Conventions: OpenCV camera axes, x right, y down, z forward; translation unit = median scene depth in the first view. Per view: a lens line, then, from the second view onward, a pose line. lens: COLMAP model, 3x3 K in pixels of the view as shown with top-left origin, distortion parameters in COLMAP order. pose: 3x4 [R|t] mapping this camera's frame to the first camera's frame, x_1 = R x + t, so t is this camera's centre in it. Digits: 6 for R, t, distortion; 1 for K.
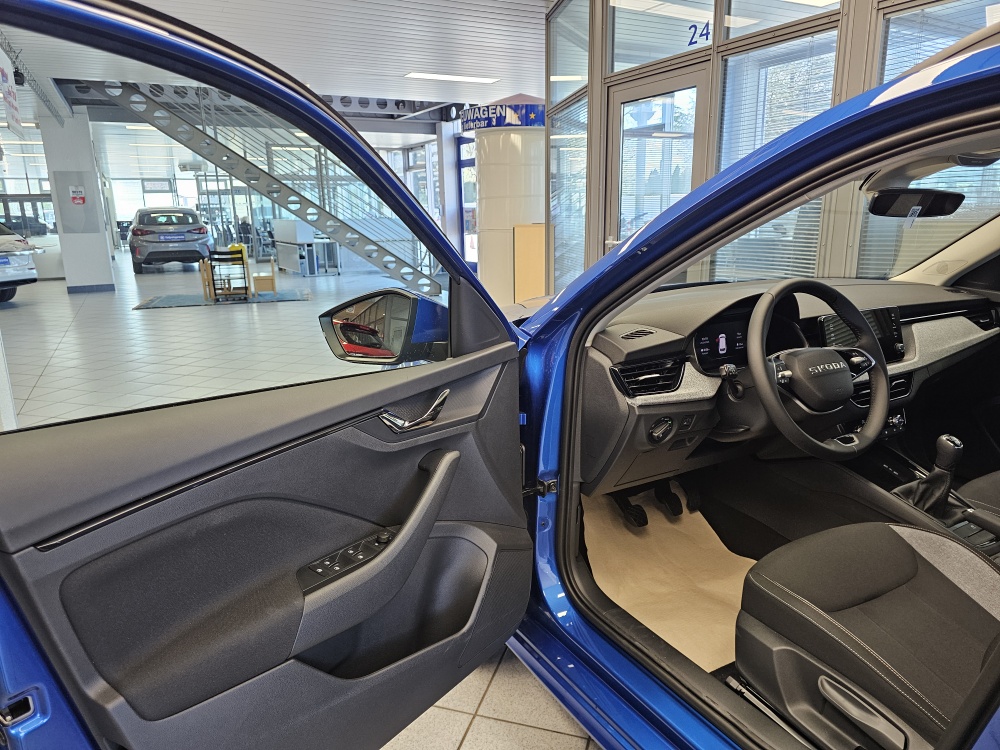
lens RADIAL K [[664.3, 0, 500.0], [0, 664.3, 375.0], [0, 0, 1]] dist [0.068720, -0.073563]
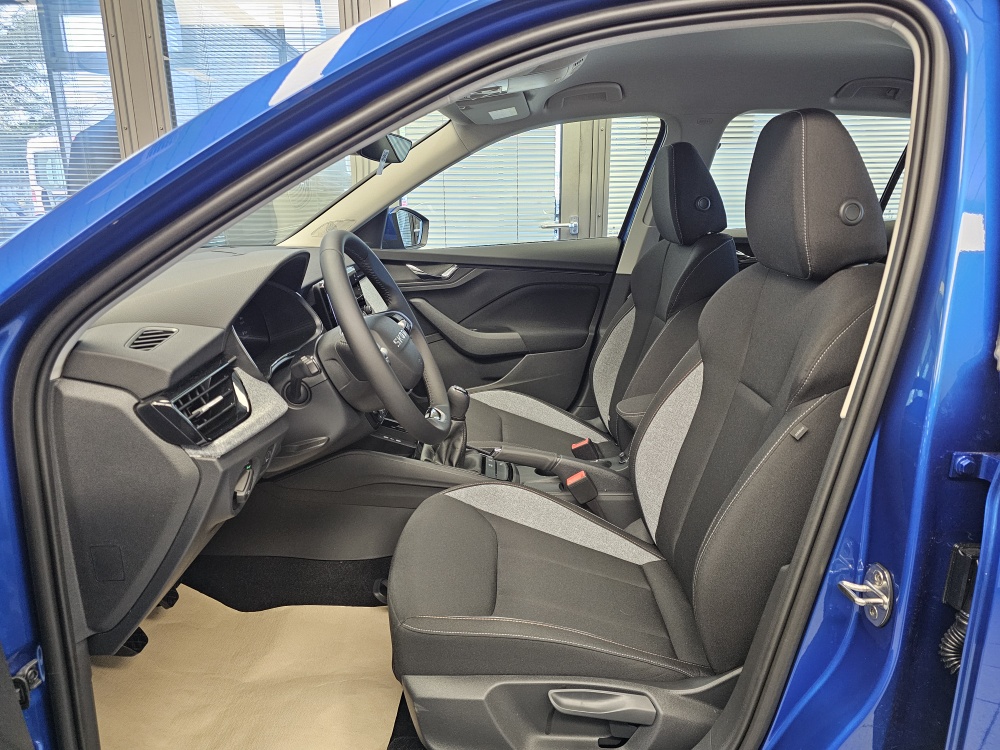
lens RADIAL K [[675.5, 0, 506.5], [0, 675.5, 361.6], [0, 0, 1]] dist [0.061961, -0.083412]
pose [[0.474228, -0.203385, 0.856588, -0.046595], [0.206566, 0.971495, 0.116308, -0.014643], [-0.855826, 0.121785, 0.502722, 0.144040]]
